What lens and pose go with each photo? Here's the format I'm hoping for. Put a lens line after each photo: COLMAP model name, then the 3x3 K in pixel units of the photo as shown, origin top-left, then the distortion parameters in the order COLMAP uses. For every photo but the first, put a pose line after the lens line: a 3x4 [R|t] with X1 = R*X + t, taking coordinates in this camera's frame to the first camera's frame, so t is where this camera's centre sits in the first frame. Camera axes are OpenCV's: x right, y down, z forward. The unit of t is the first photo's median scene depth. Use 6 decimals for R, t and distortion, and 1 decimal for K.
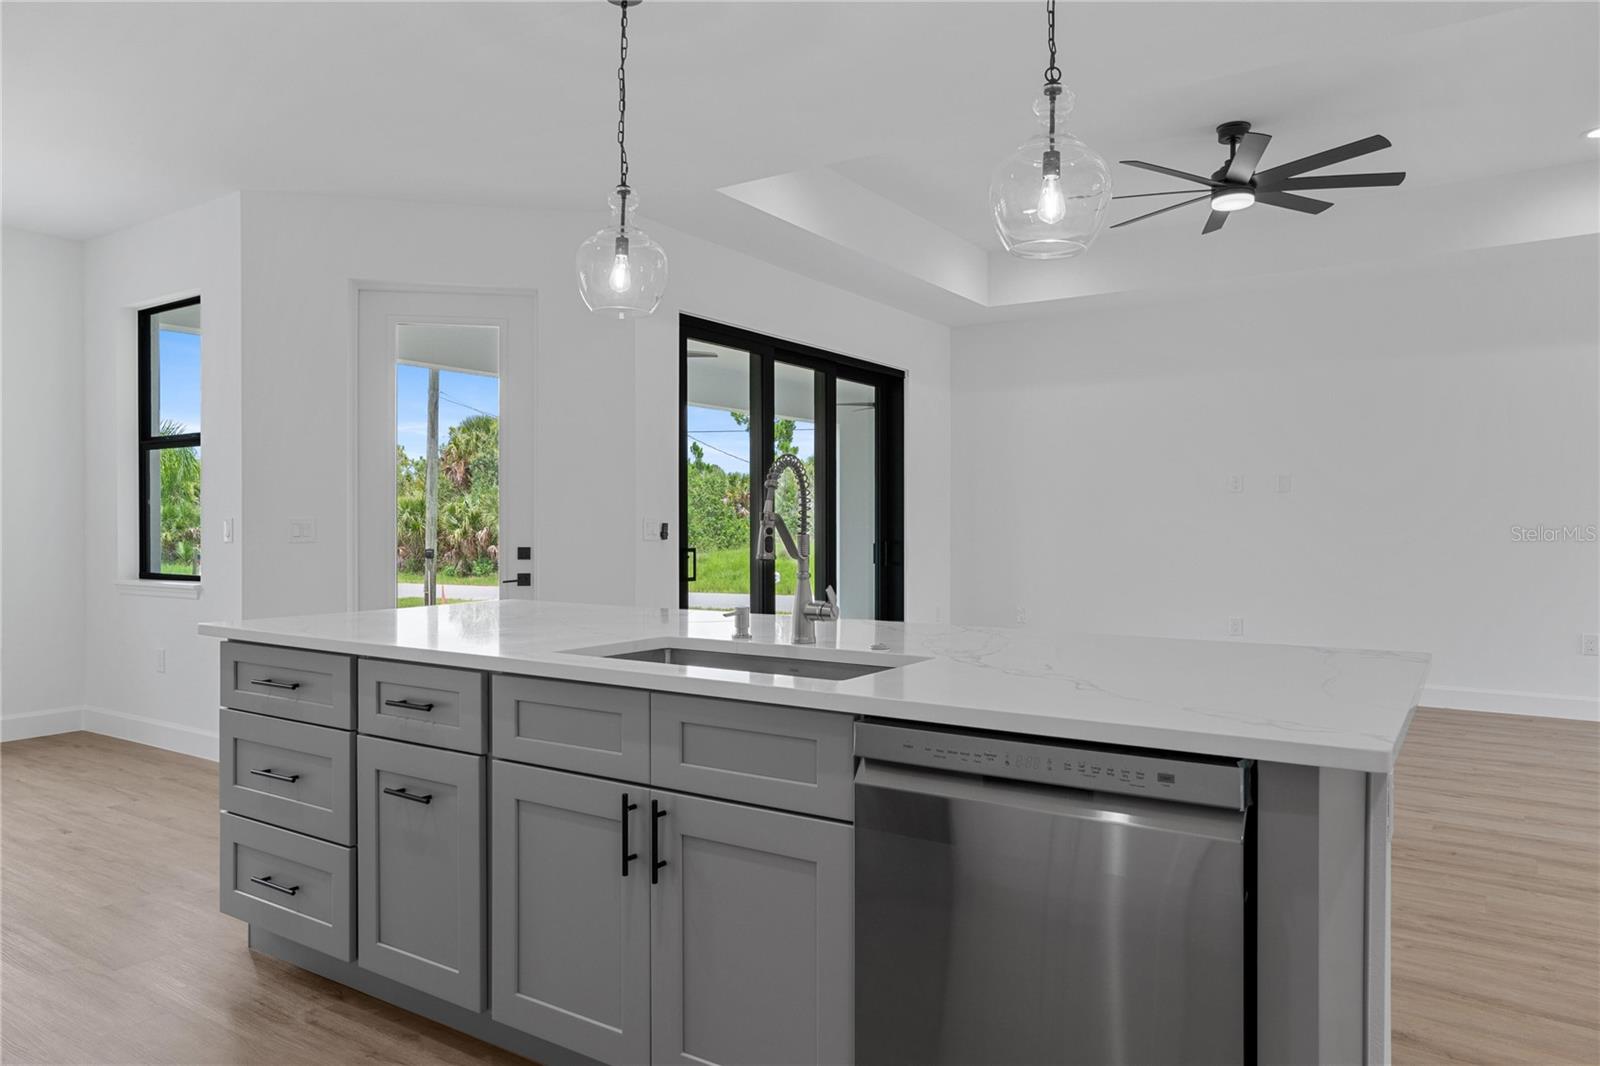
lens RADIAL K [[1049.0, 0, 808.9], [0, 1049.0, 532.5], [0, 0, 1]] dist [-0.038487, 0.052211]
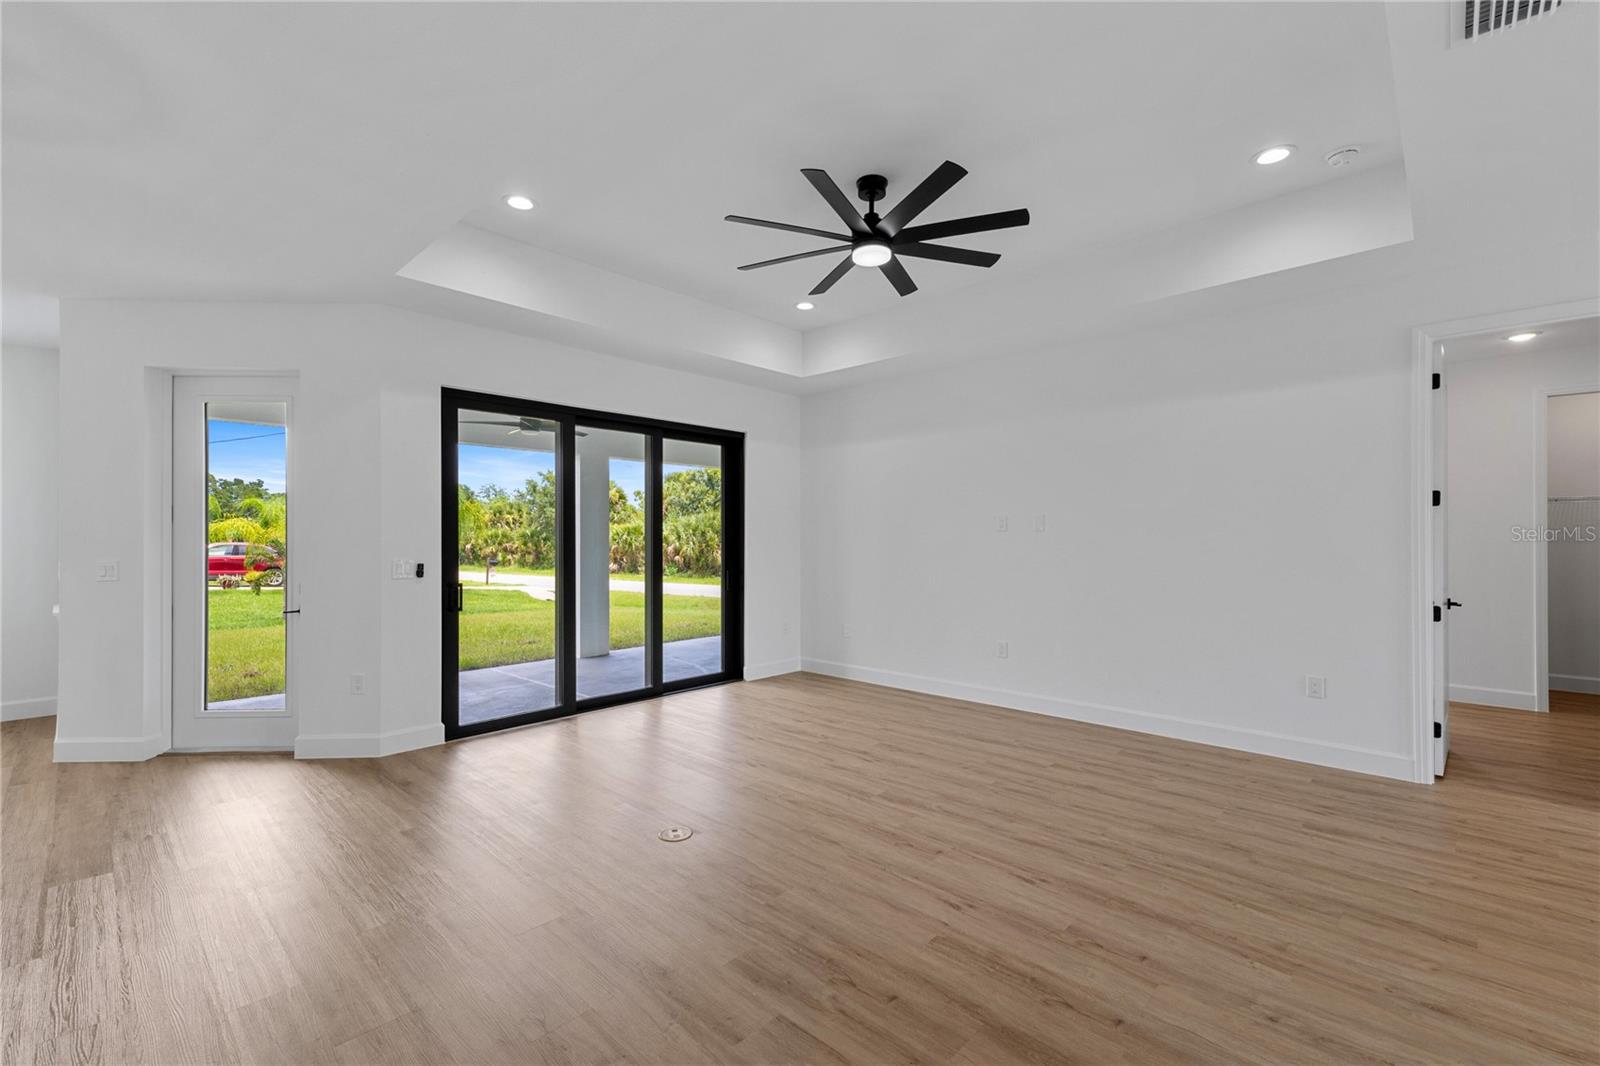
lens RADIAL K [[682.1, 0, 805.2], [0, 682.1, 543.8], [0, 0, 1]] dist [0.005755, -0.000151]
pose [[0.985297, 0.000171, -0.170851, 0.434079], [-0.000432, 0.999999, -0.001491, -0.031639], [0.170850, 0.001543, 0.985296, 0.312778]]
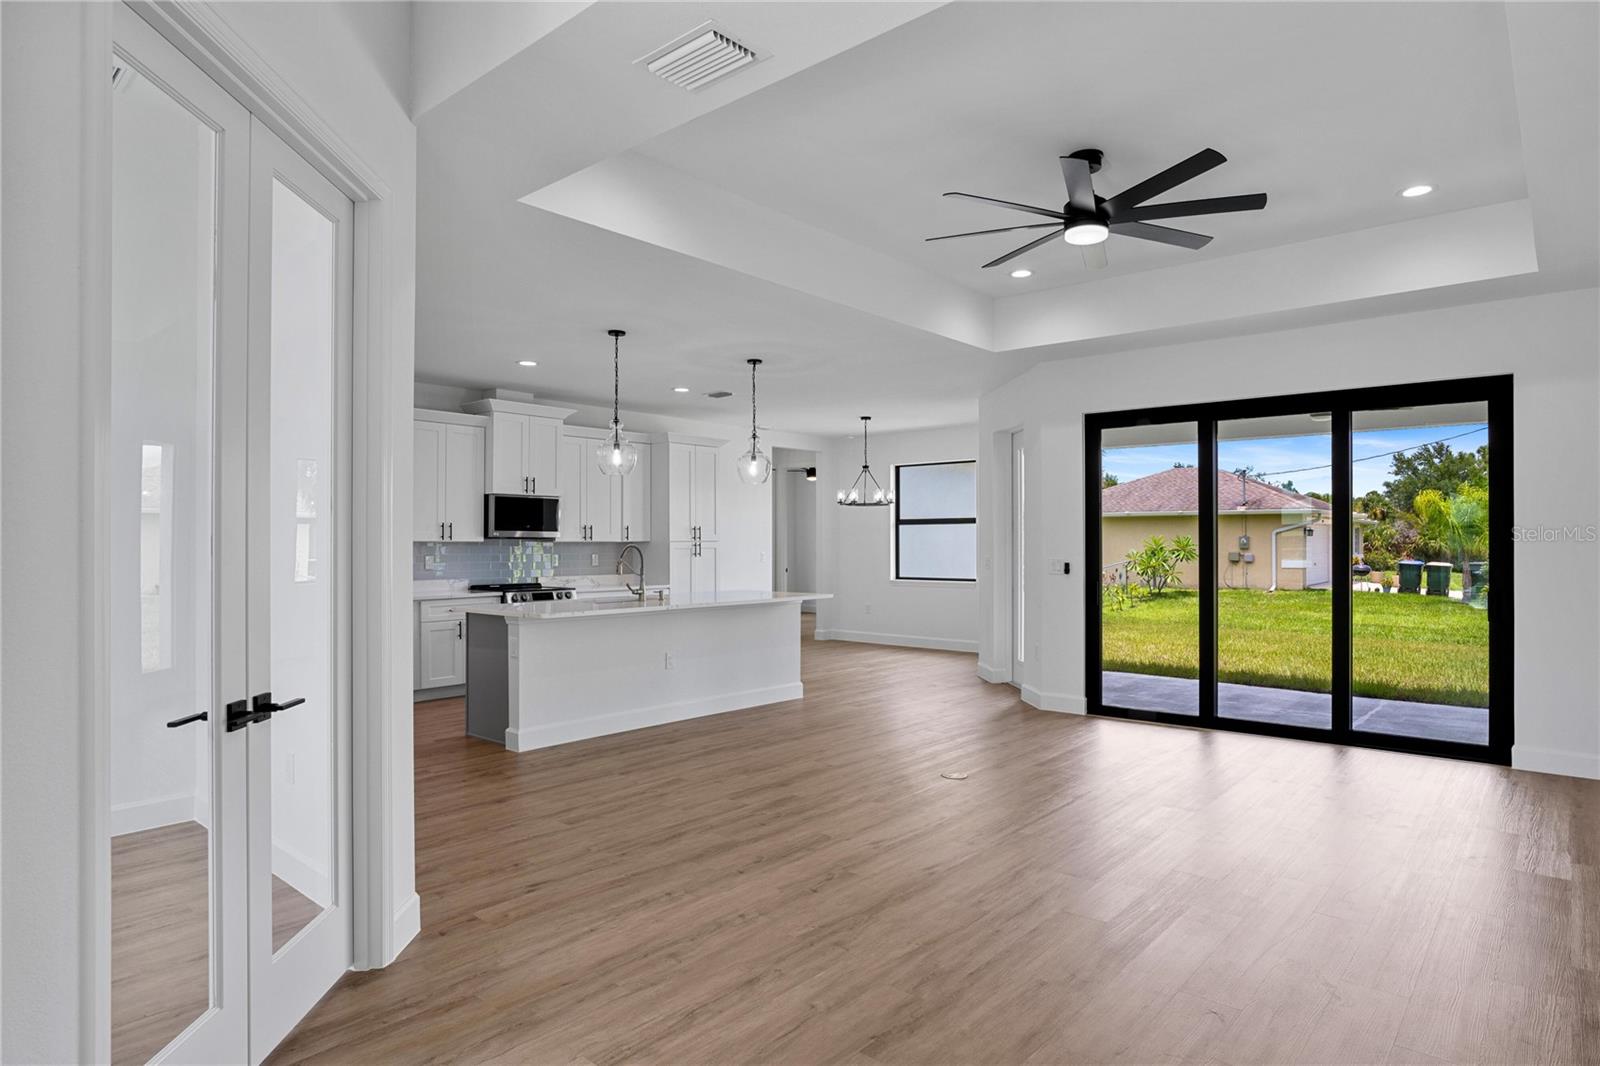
lens RADIAL K [[904.5, 0, 800.9], [0, 904.5, 545.1], [0, 0, 1]] dist [-0.030778, 0.021731]
pose [[-0.127052, 0.003411, -0.991890, 1.181031], [-0.007988, 0.999958, 0.004462, -0.037001], [0.991864, 0.008490, -0.127019, 0.803455]]
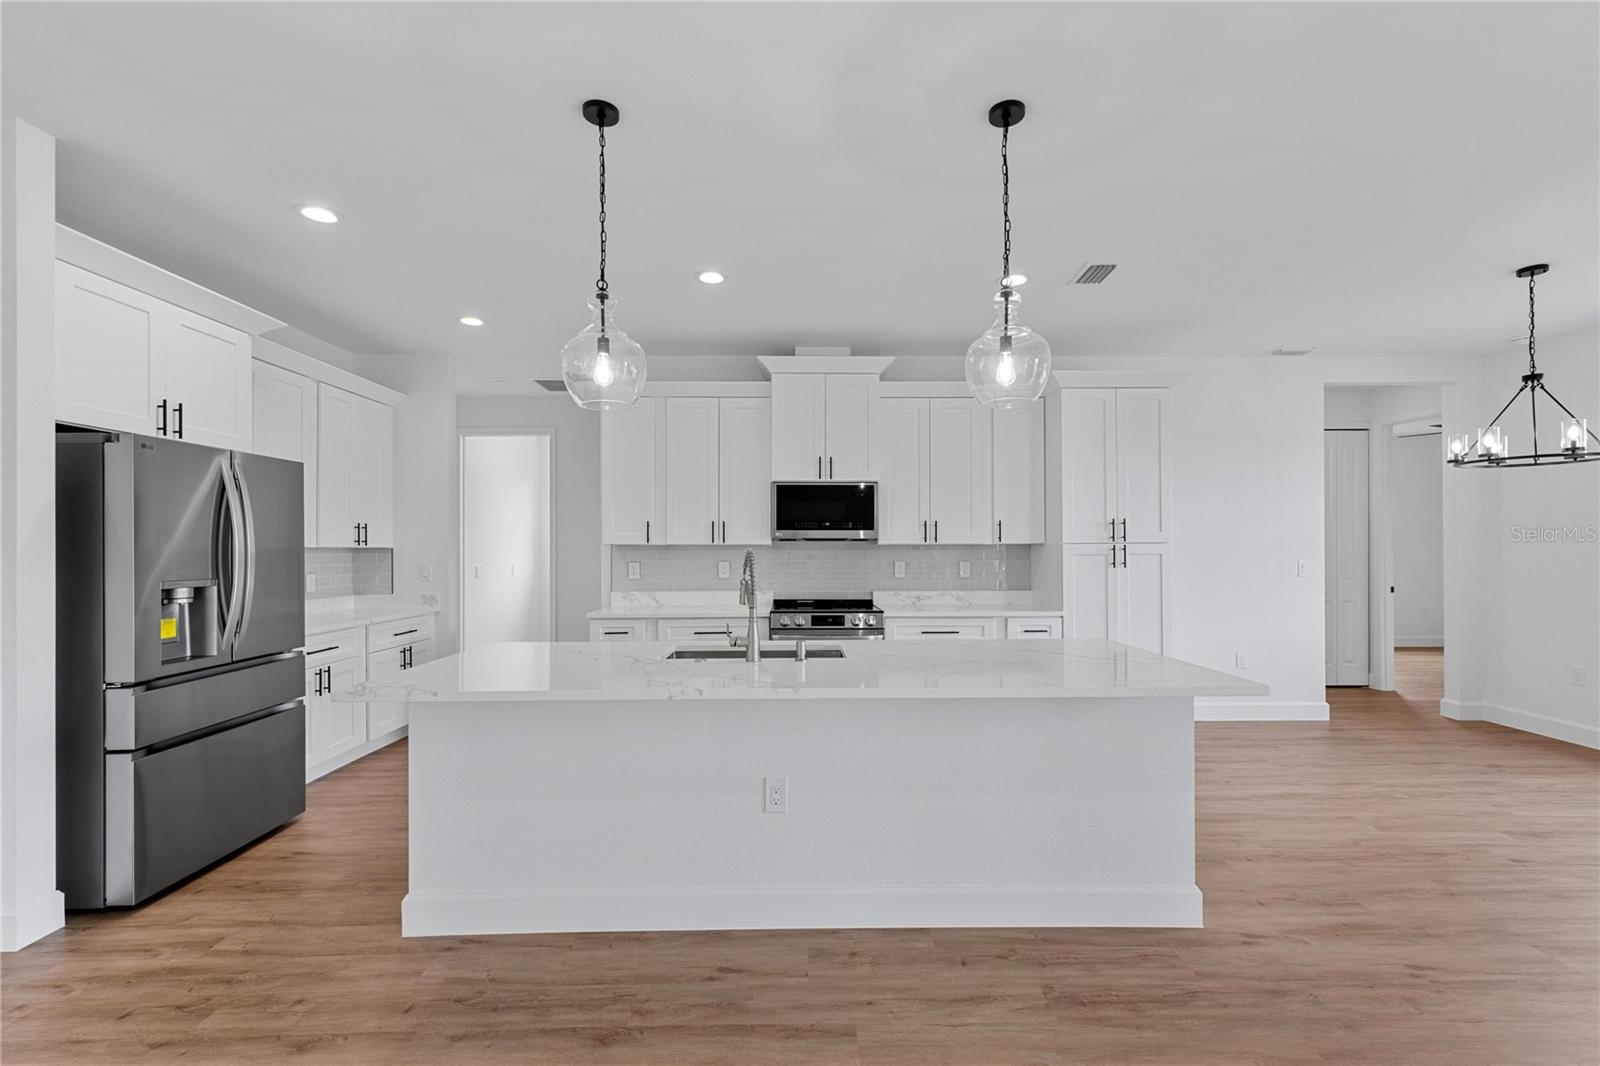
lens RADIAL K [[682.1, 0, 805.2], [0, 682.1, 543.8], [0, 0, 1]] dist [0.005755, -0.000151]
pose [[-0.824068, 0.000996, -0.566490, 0.233273], [-0.001511, 0.999991, 0.003957, -0.036561], [0.566488, 0.004117, -0.824059, 0.843104]]
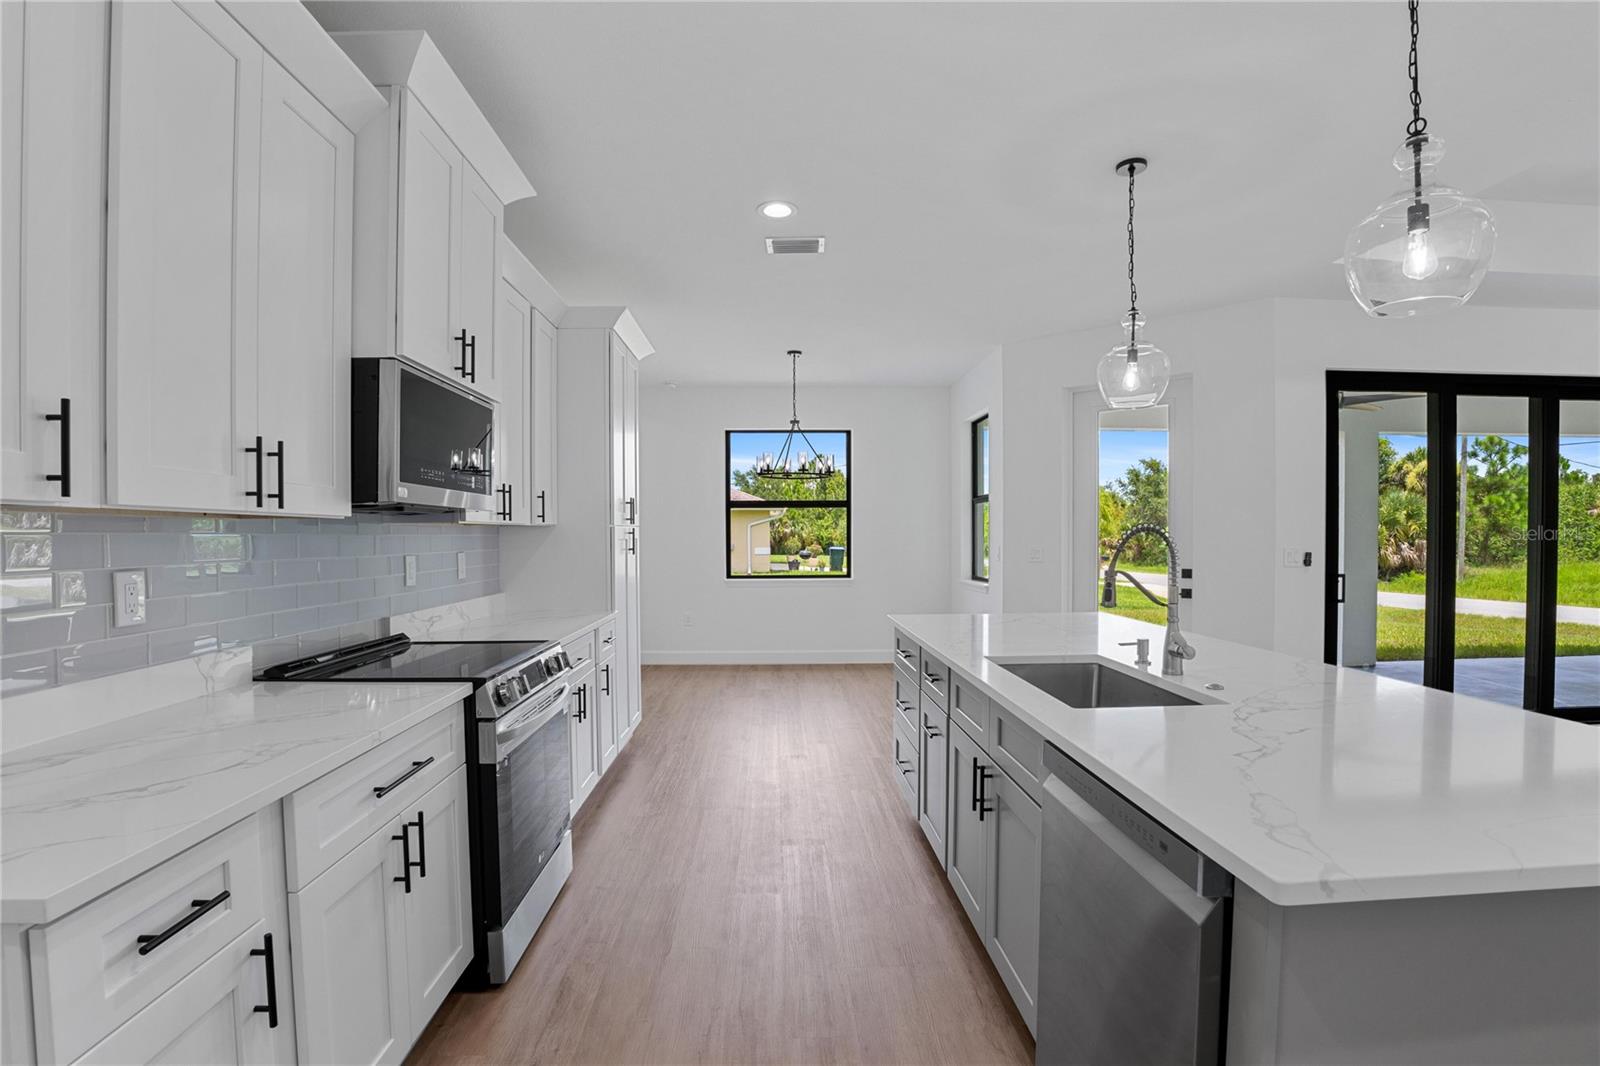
lens RADIAL K [[740.2, 0, 804.9], [0, 740.2, 548.0], [0, 0, 1]] dist [-0.045286, 0.001379]
pose [[0.589853, 0.013990, -0.807390, 0.188365], [-0.004734, 0.999893, 0.013867, -0.022990], [0.807497, -0.004357, 0.589856, 0.065379]]
